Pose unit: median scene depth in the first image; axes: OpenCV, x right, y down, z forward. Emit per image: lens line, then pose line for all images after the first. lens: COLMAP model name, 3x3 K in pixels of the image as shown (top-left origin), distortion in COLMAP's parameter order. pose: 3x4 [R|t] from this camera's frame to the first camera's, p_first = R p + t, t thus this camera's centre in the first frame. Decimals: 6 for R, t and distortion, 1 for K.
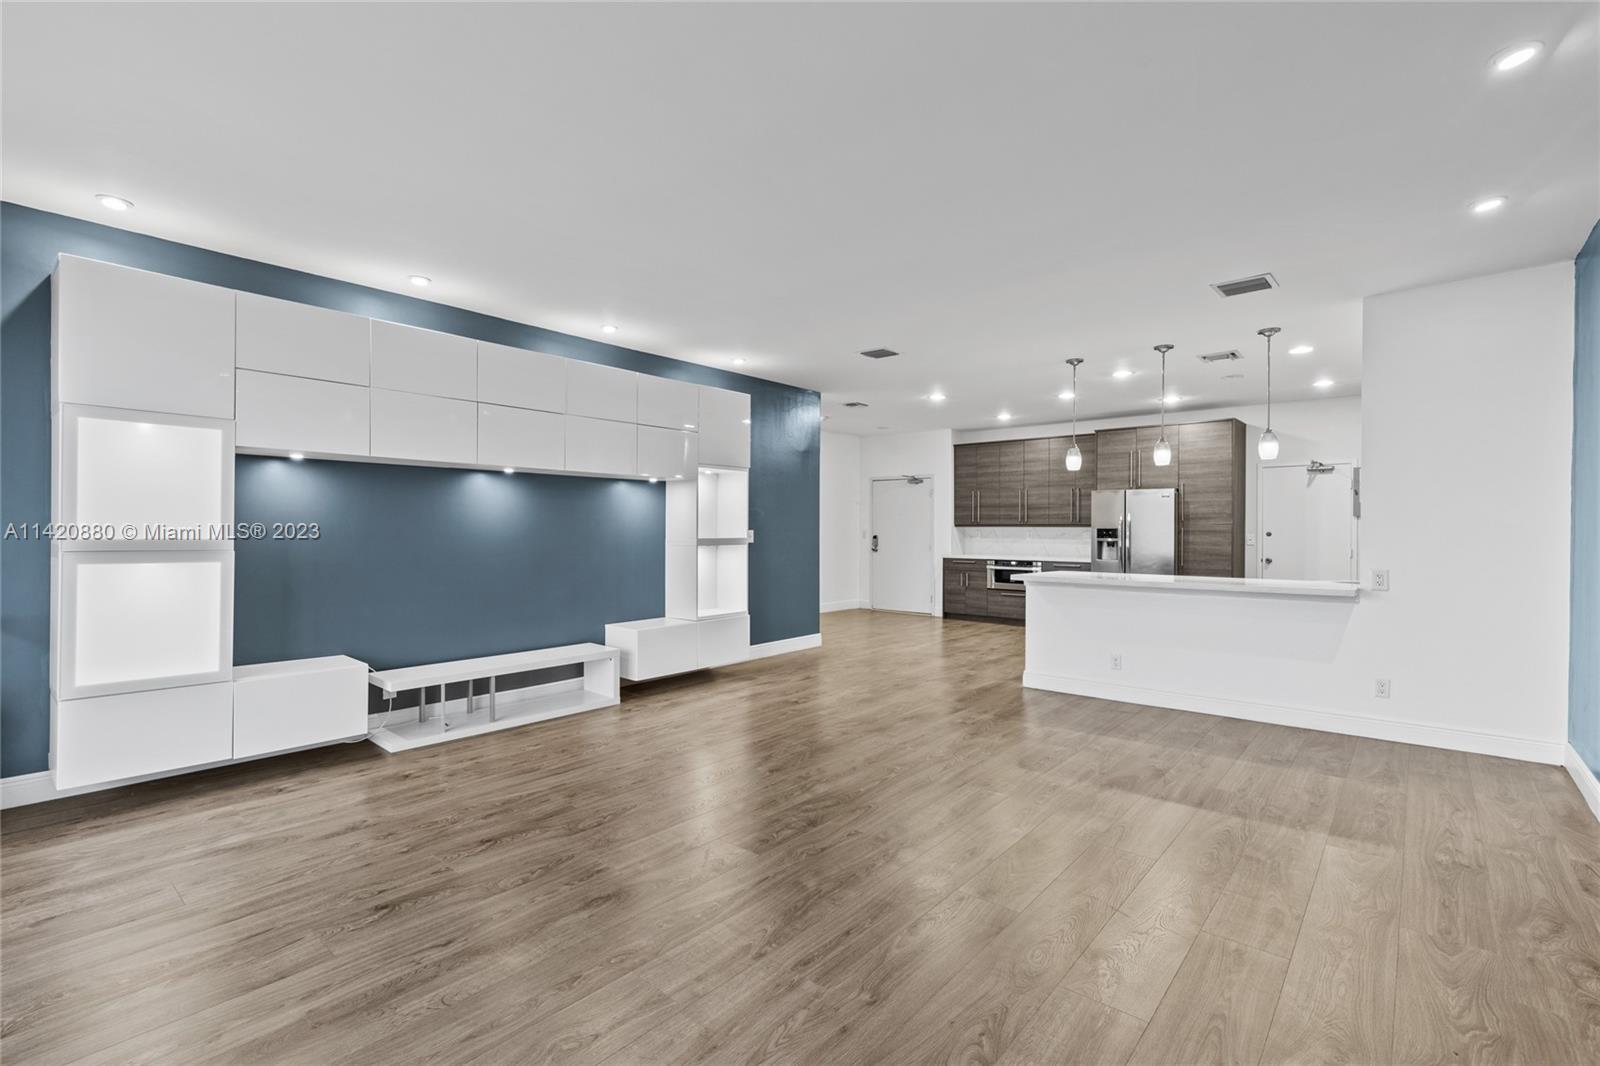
lens RADIAL K [[721.0, 0, 807.9], [0, 721.0, 529.0], [0, 0, 1]] dist [0.008361, -0.000425]
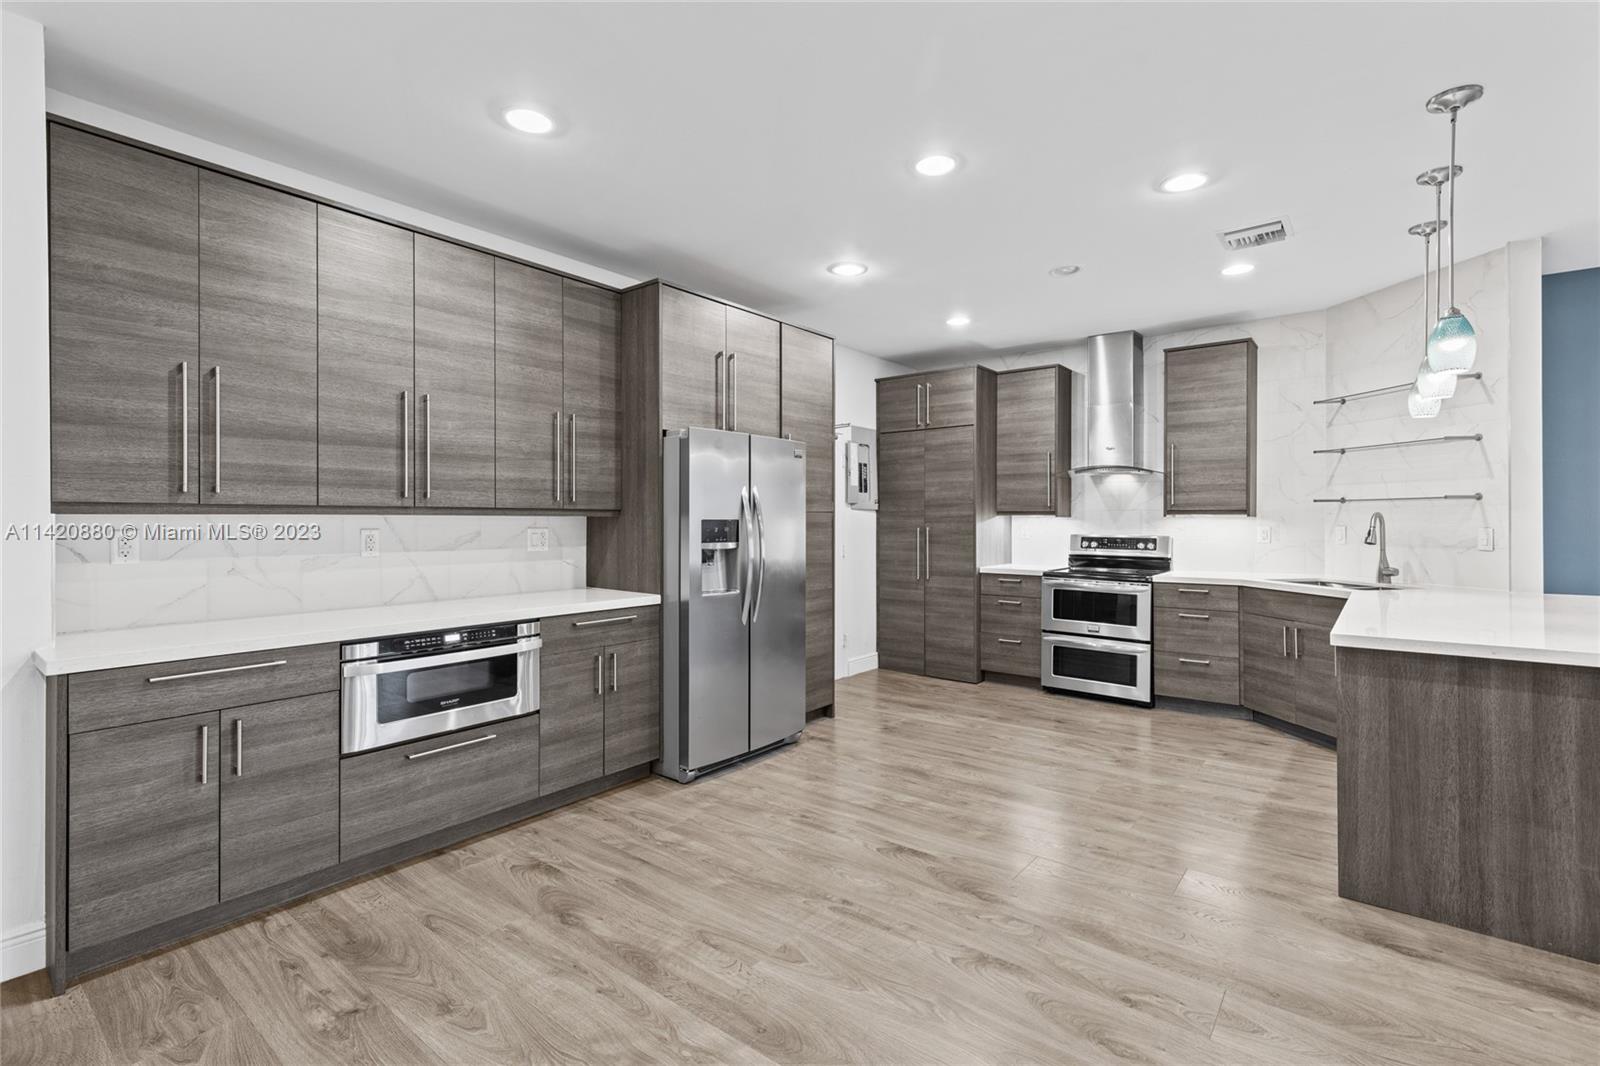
lens RADIAL K [[721.0, 0, 801.7], [0, 721.0, 523.5], [0, 0, 1]] dist [0.008361, -0.000425]
pose [[-0.022428, -0.008381, 0.999713, -0.011256], [-0.000884, 0.999965, 0.008363, -0.002162], [-0.999748, -0.000696, -0.022435, 0.921013]]
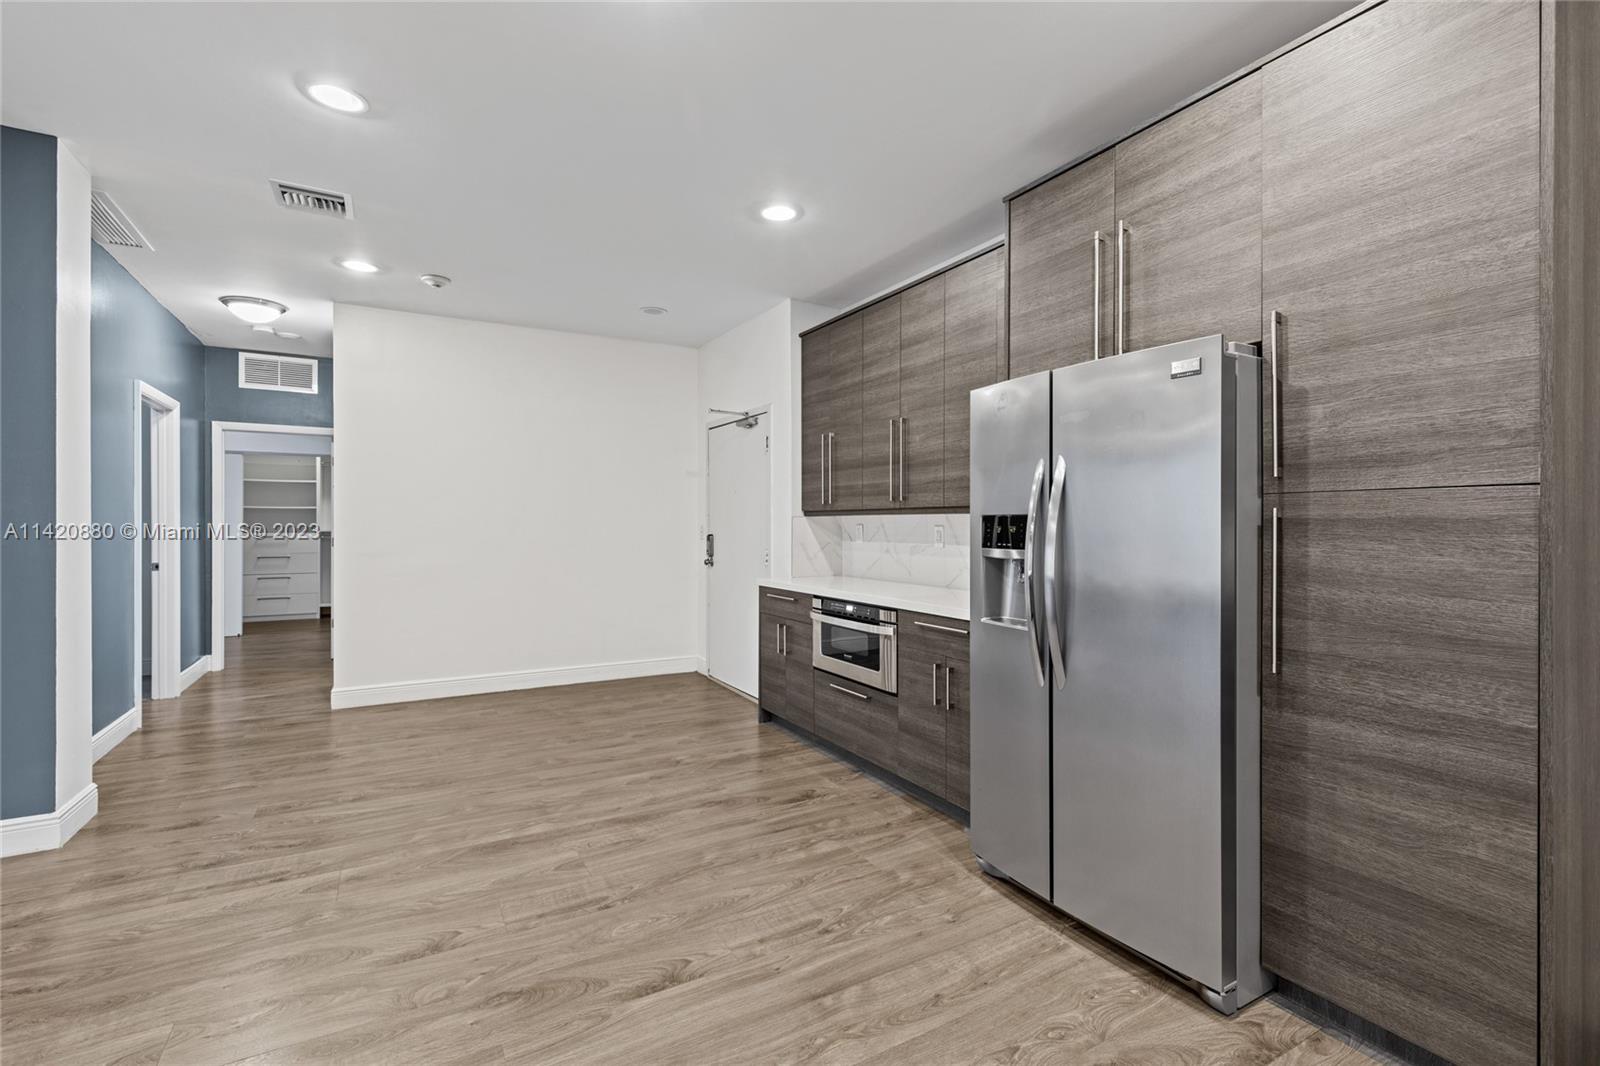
lens RADIAL K [[721.0, 0, 808.1], [0, 721.0, 532.1], [0, 0, 1]] dist [0.008361, -0.000425]
pose [[0.938513, -0.002348, -0.345236, 0.421988], [0.006530, 0.999919, 0.010950, 0.002200], [0.345182, -0.012531, 0.938452, 0.675388]]
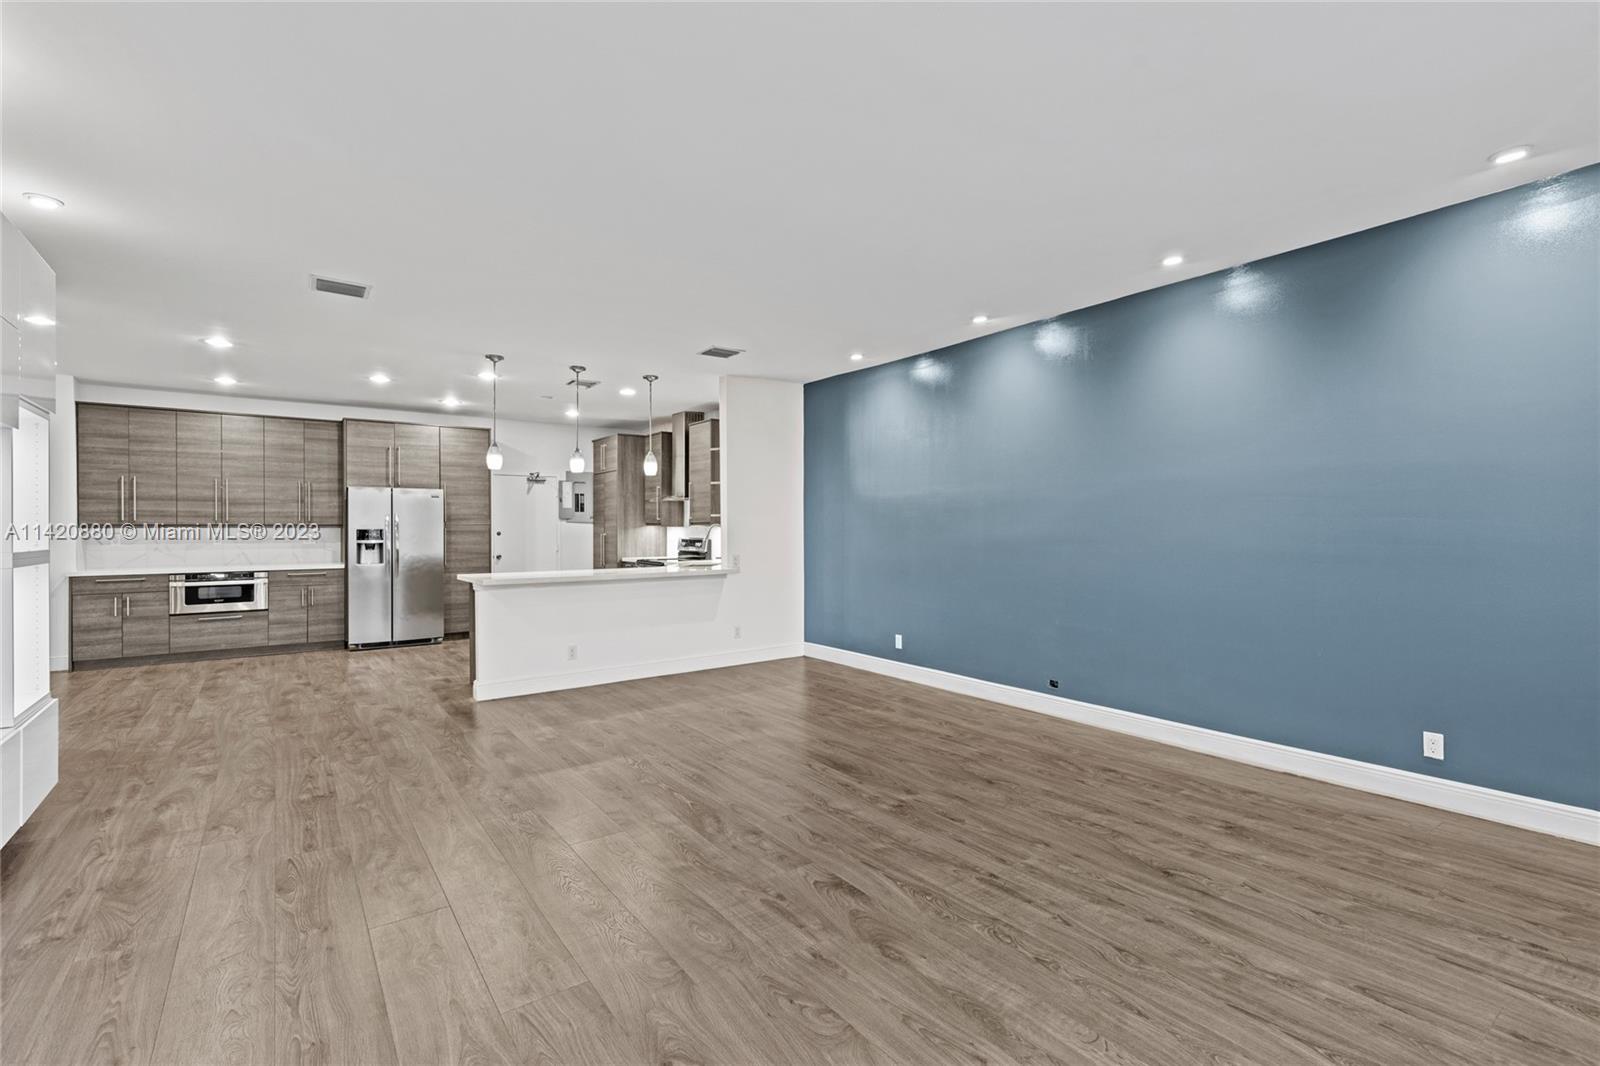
lens RADIAL K [[721.0, 0, 800.9], [0, 721.0, 530.1], [0, 0, 1]] dist [0.008361, -0.000425]
pose [[0.234187, -0.005271, 0.972177, -0.326225], [0.005070, 0.999978, 0.004200, -0.000678], [-0.972178, 0.003945, 0.234208, 0.251688]]
